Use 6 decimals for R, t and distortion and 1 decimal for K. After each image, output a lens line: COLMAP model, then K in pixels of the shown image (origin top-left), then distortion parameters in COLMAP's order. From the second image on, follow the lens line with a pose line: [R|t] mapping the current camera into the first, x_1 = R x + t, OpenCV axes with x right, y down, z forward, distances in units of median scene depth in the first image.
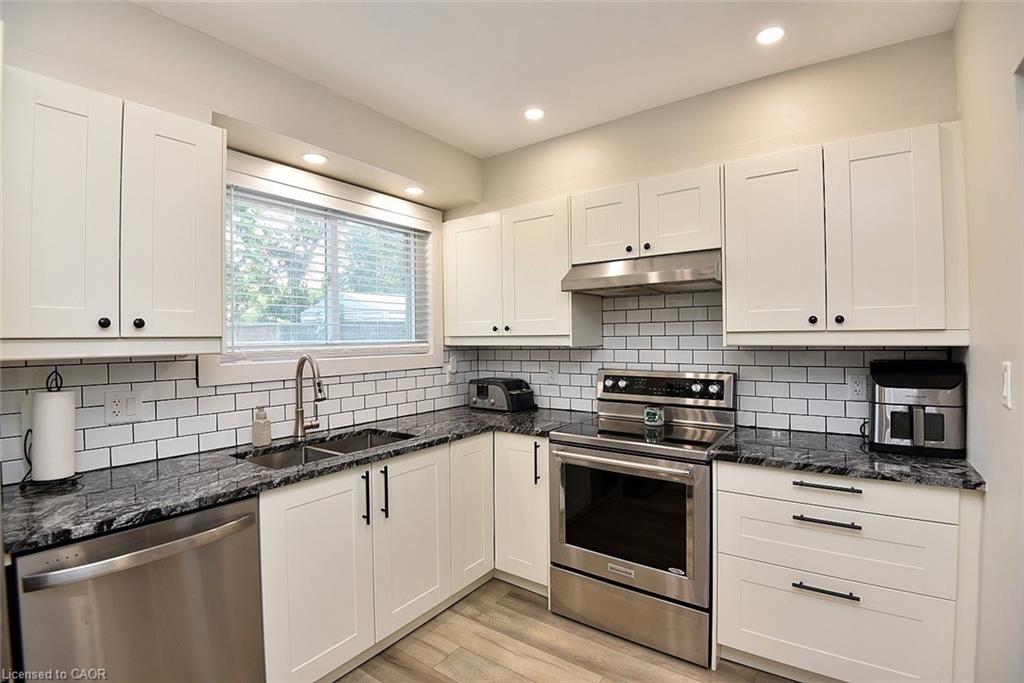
lens RADIAL K [[480.6, 0, 518.2], [0, 480.6, 333.5], [0, 0, 1]] dist [-0.022676, -0.000865]
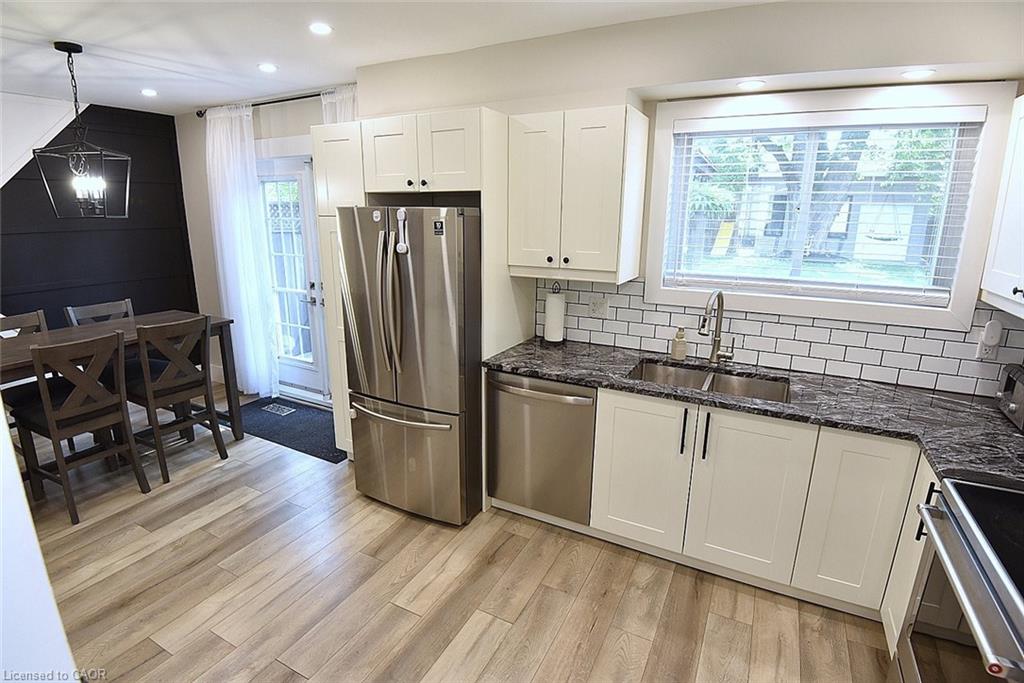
lens RADIAL K [[511.6, 0, 515.2], [0, 511.6, 322.0], [0, 0, 1]] dist [-0.023045, -0.000327]
pose [[0.139810, 0.224826, -0.964316, 0.583133], [-0.005516, 0.974043, 0.226294, -0.136130], [0.990163, -0.026319, 0.137421, 0.379856]]
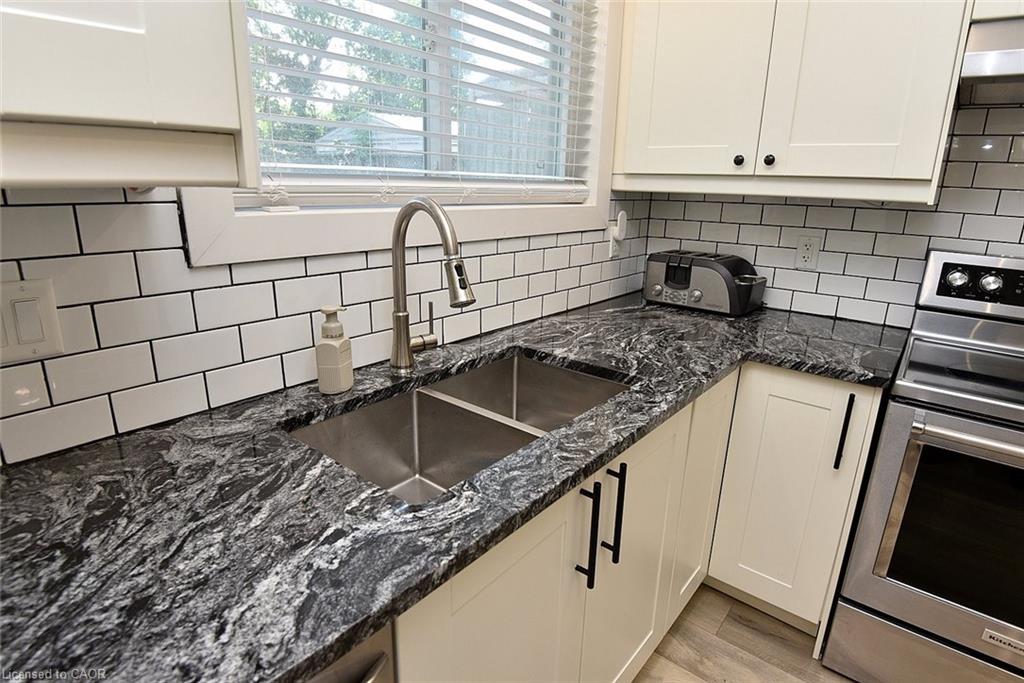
lens RADIAL K [[535.3, 0, 512.0], [0, 535.3, 341.5], [0, 0, 1]] dist [-0.021274, -0.000934]
pose [[0.996715, 0.056667, -0.057857, -0.306933], [-0.037635, 0.956691, 0.288662, 0.024814], [0.071709, -0.285537, 0.955681, 0.472638]]
